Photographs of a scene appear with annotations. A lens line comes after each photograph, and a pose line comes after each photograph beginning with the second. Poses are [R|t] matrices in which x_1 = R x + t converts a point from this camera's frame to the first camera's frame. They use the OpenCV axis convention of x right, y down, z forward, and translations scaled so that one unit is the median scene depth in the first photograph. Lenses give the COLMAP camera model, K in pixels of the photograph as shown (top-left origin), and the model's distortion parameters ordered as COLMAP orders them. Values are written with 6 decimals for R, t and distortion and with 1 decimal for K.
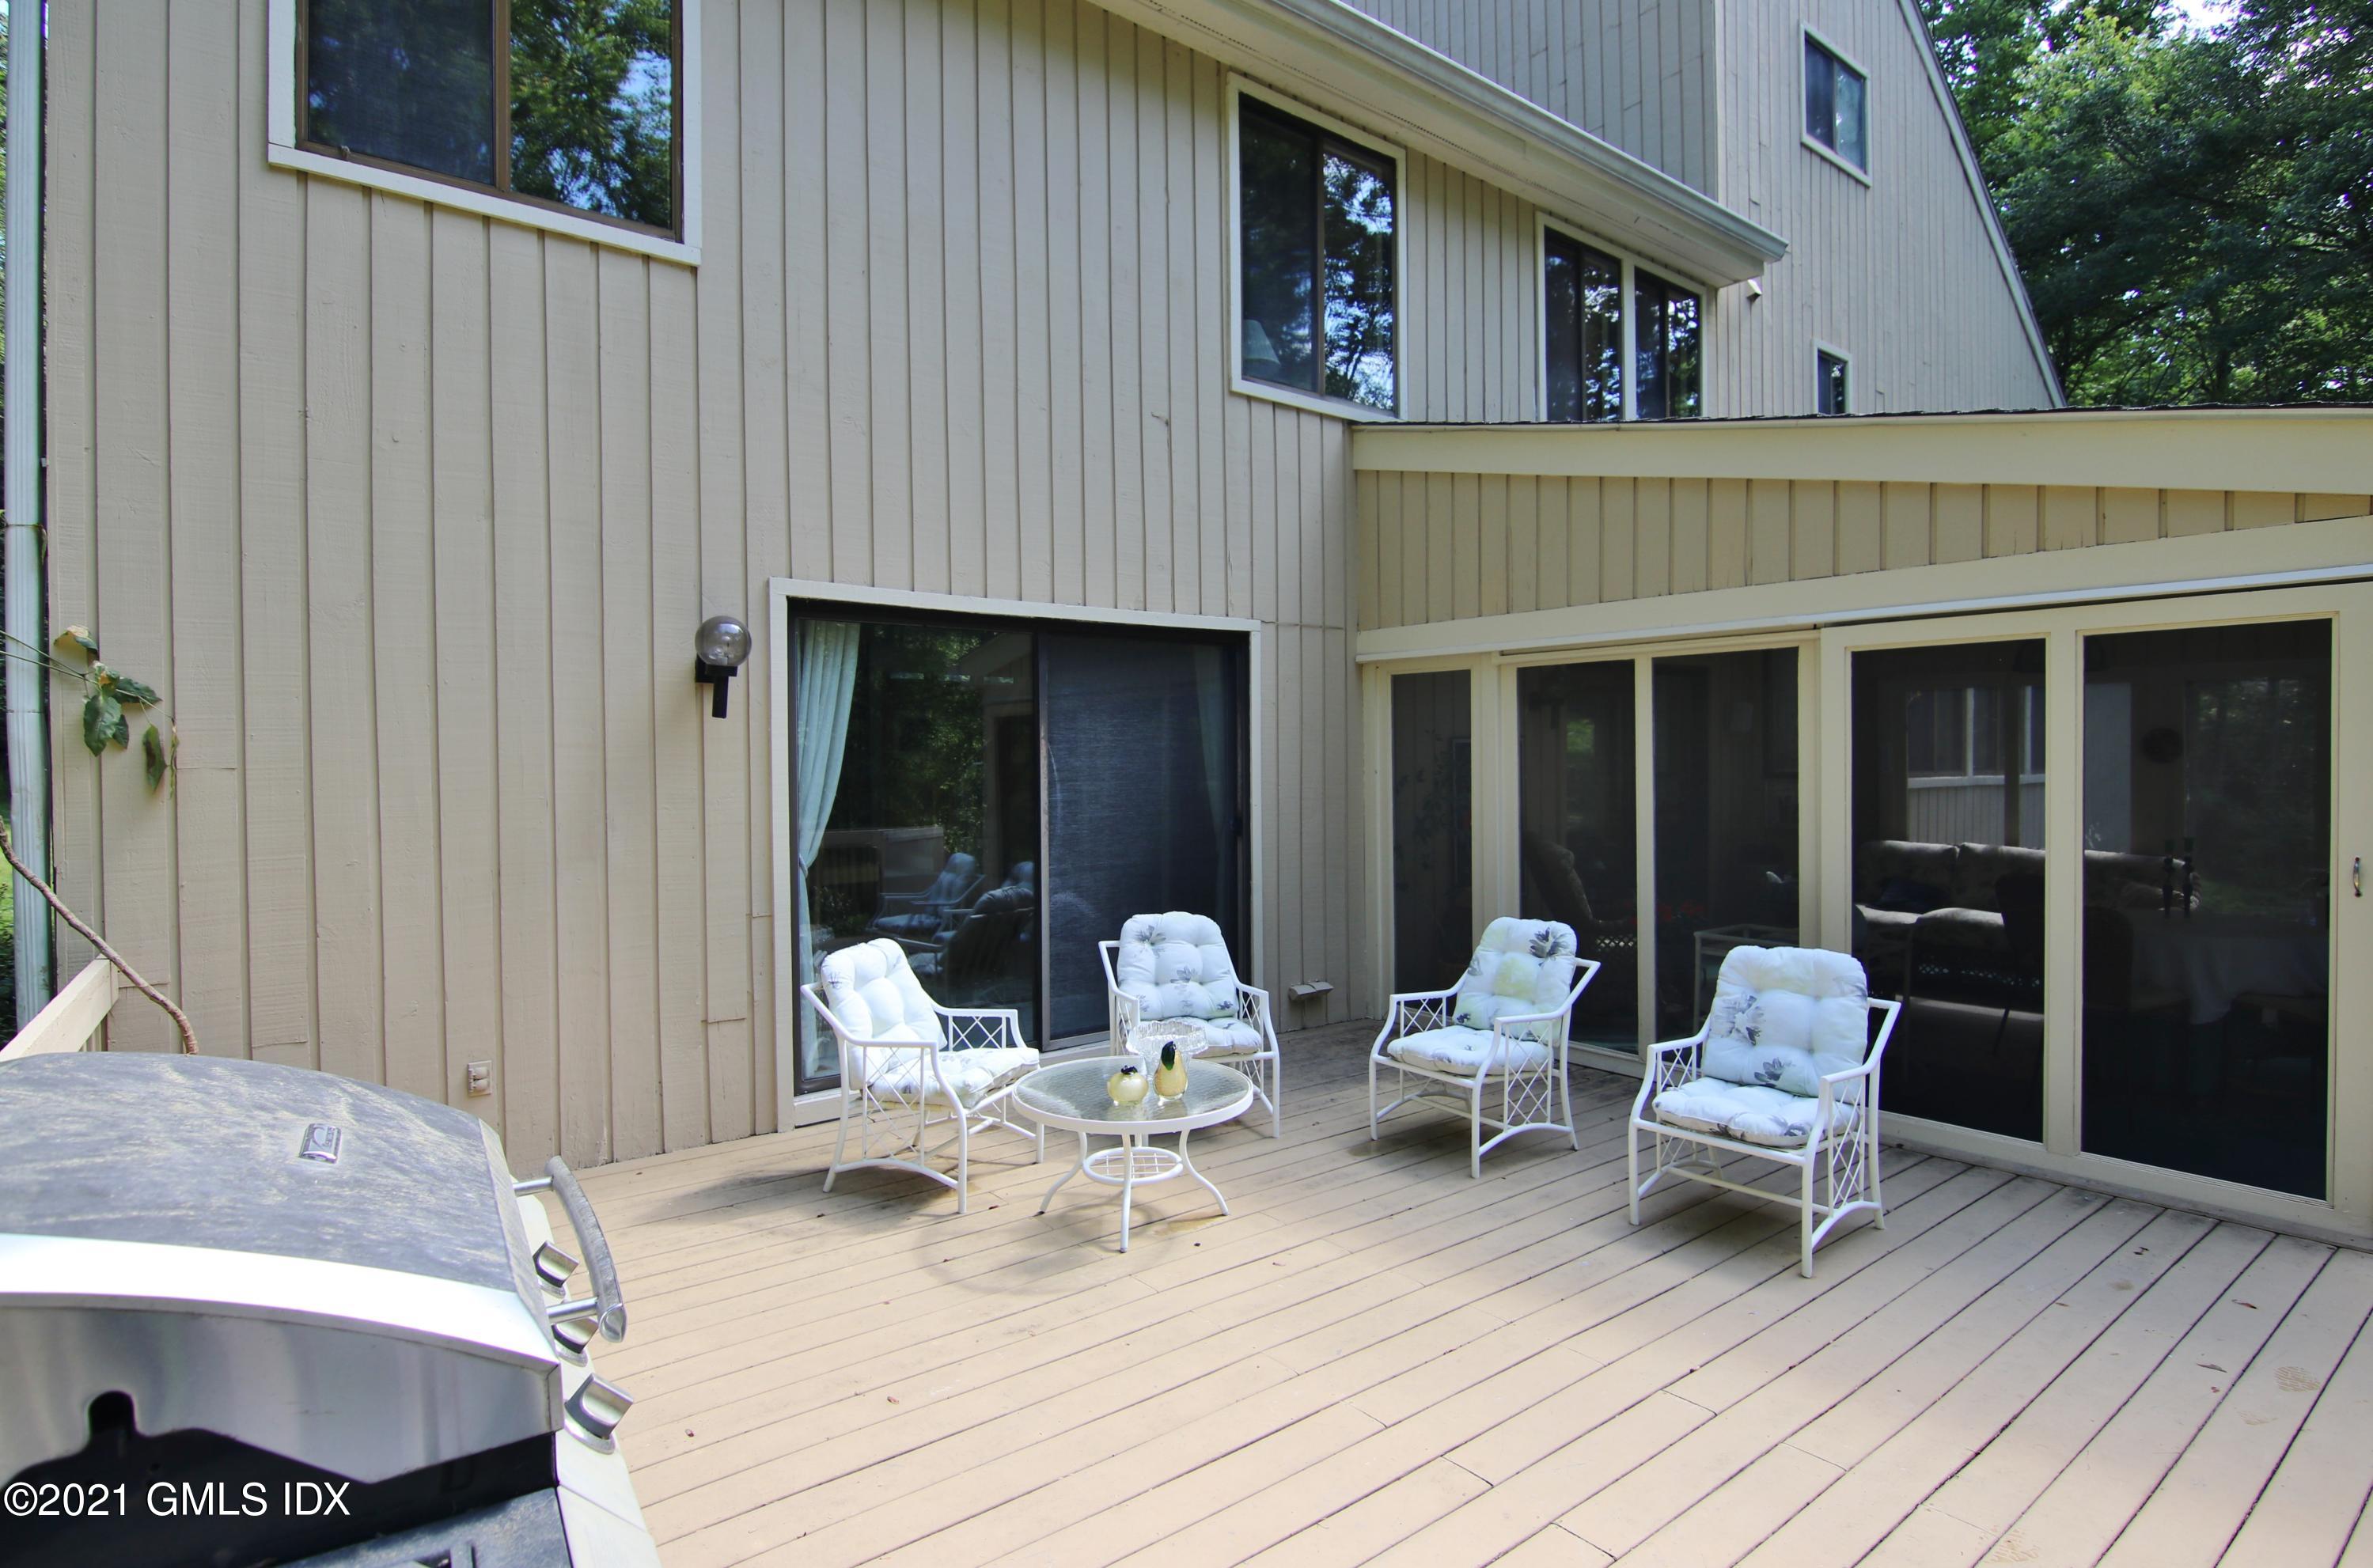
lens RADIAL K [[1203.8, 0, 1186.5], [0, 1203.8, 784.0], [0, 0, 1]] dist [-0.012487, -0.008377]
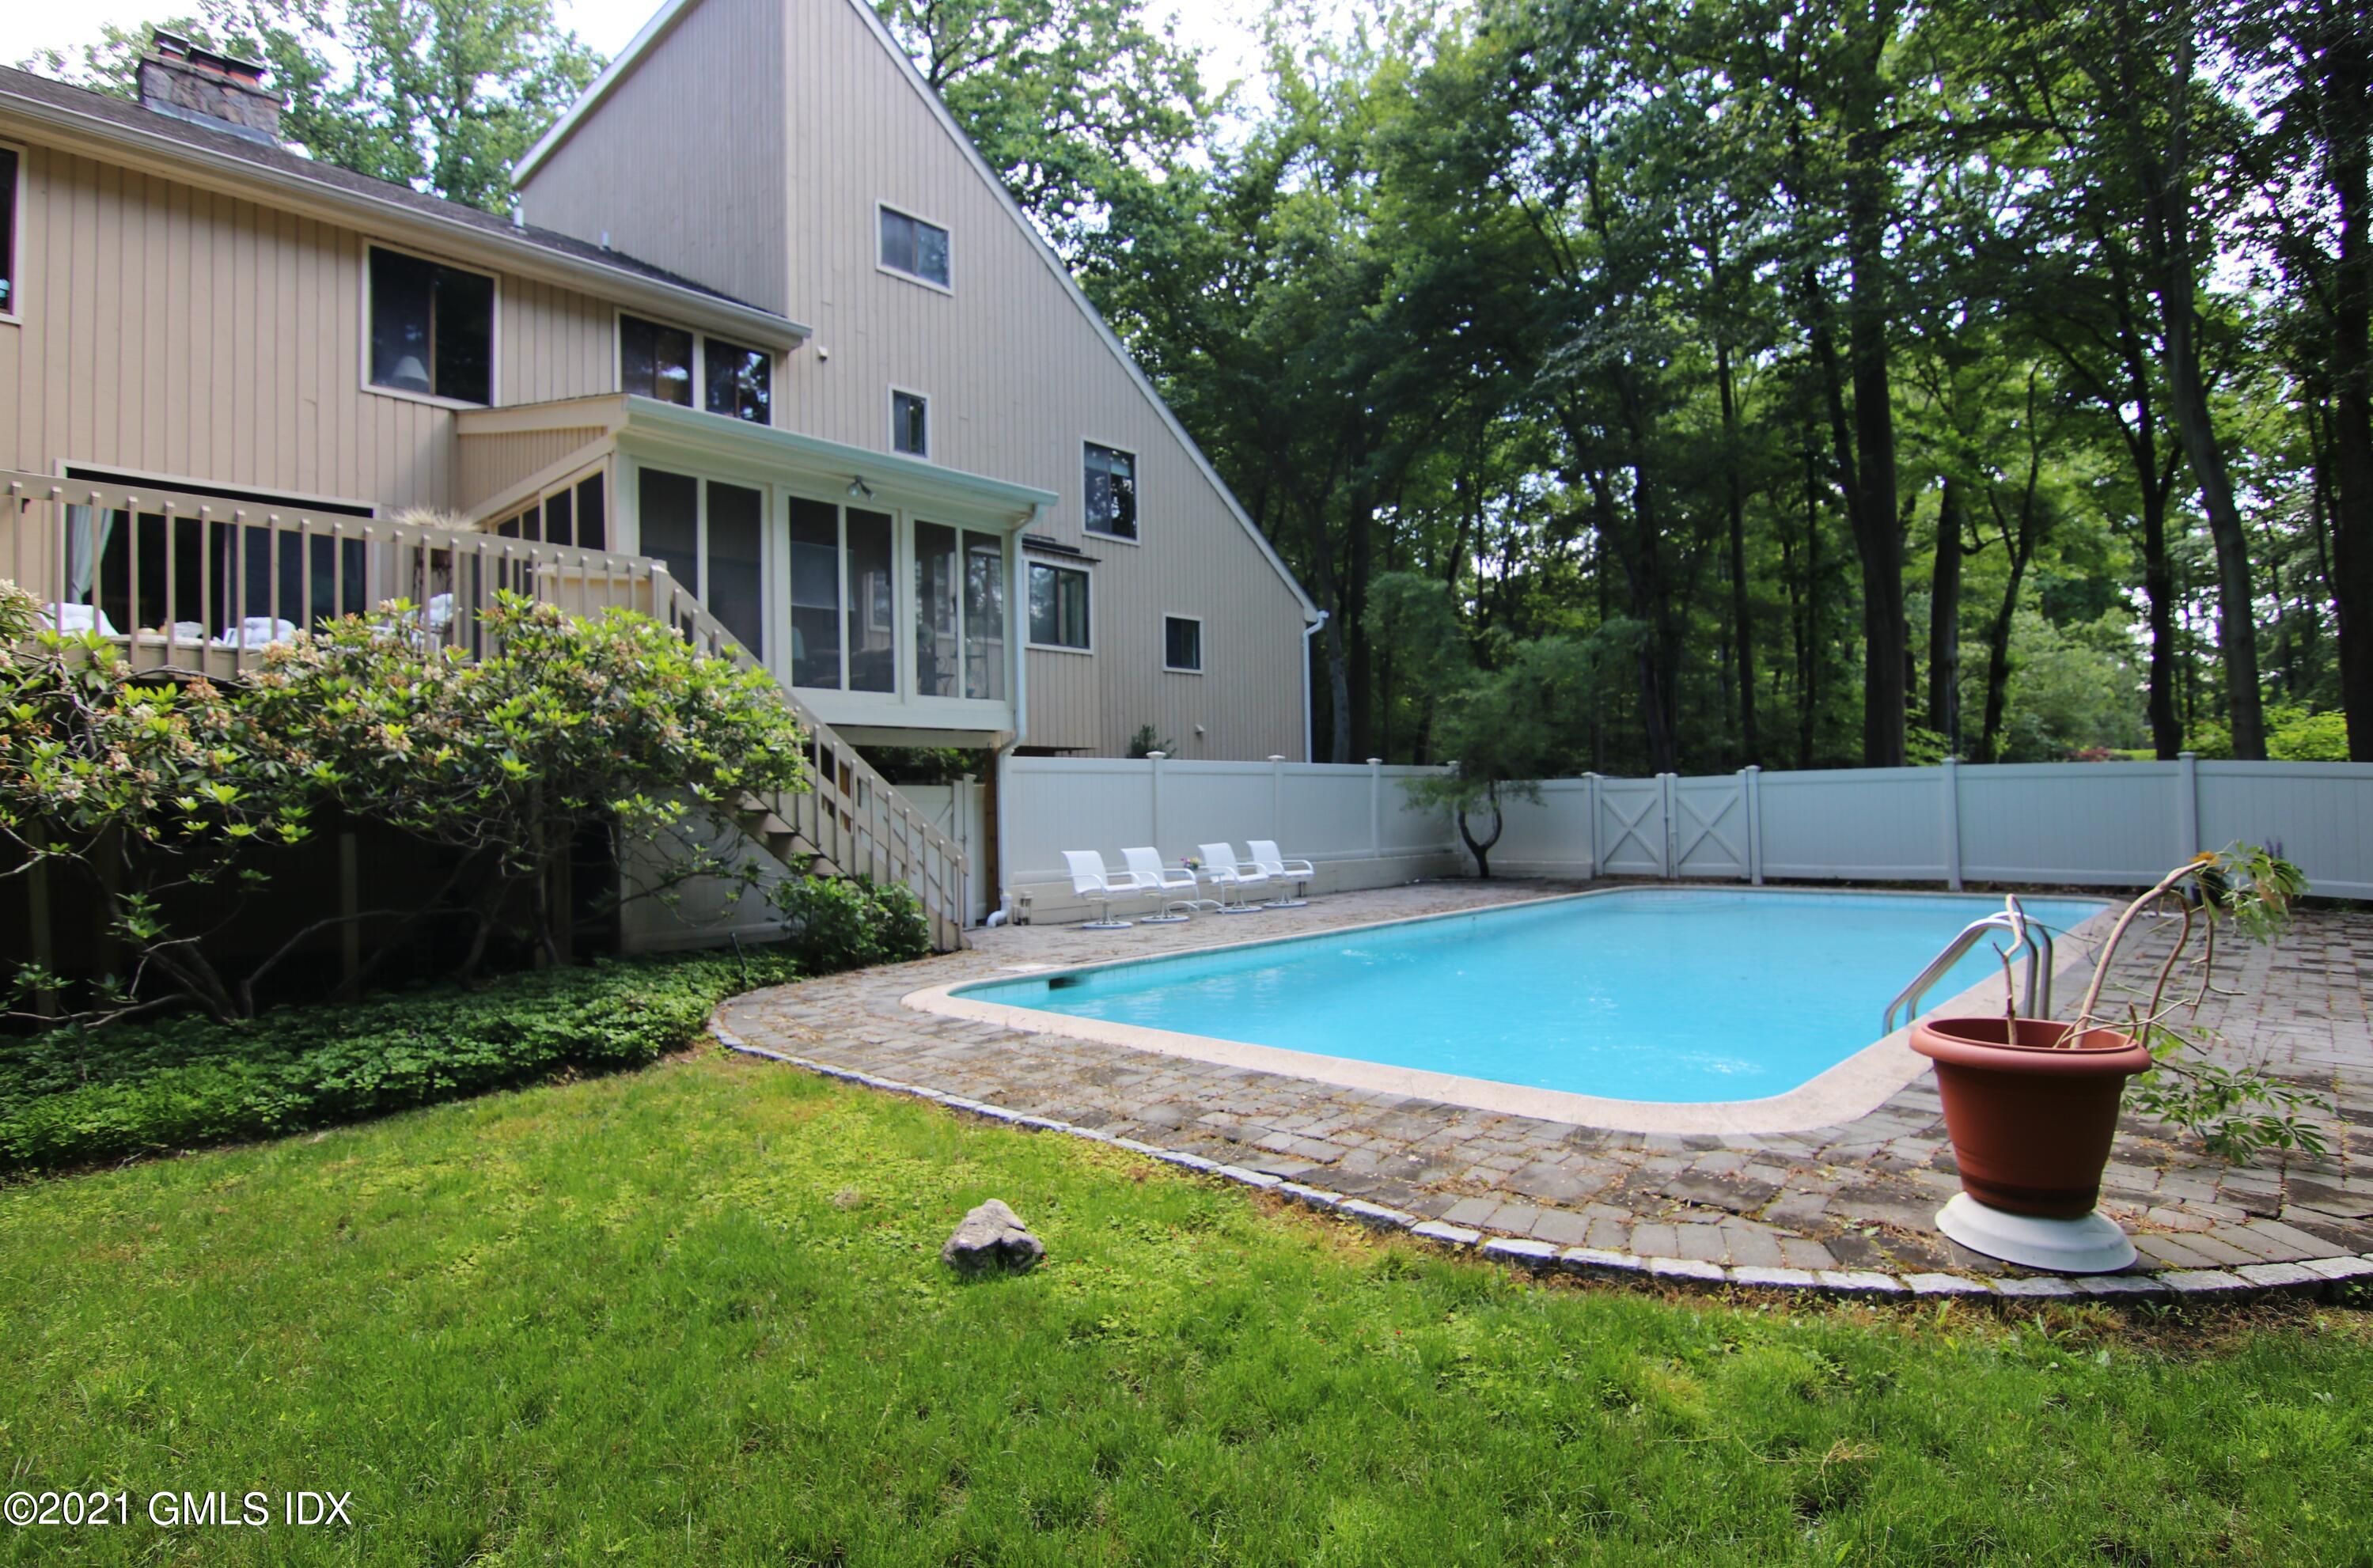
lens RADIAL K [[1203.8, 0, 1186.5], [0, 1203.8, 784.0], [0, 0, 1]] dist [-0.012487, -0.008377]
pose [[0.987653, -0.004444, 0.156595, 0.846857], [0.010416, 0.999248, -0.037338, 0.328530], [-0.156311, 0.038508, 0.986957, -0.906907]]
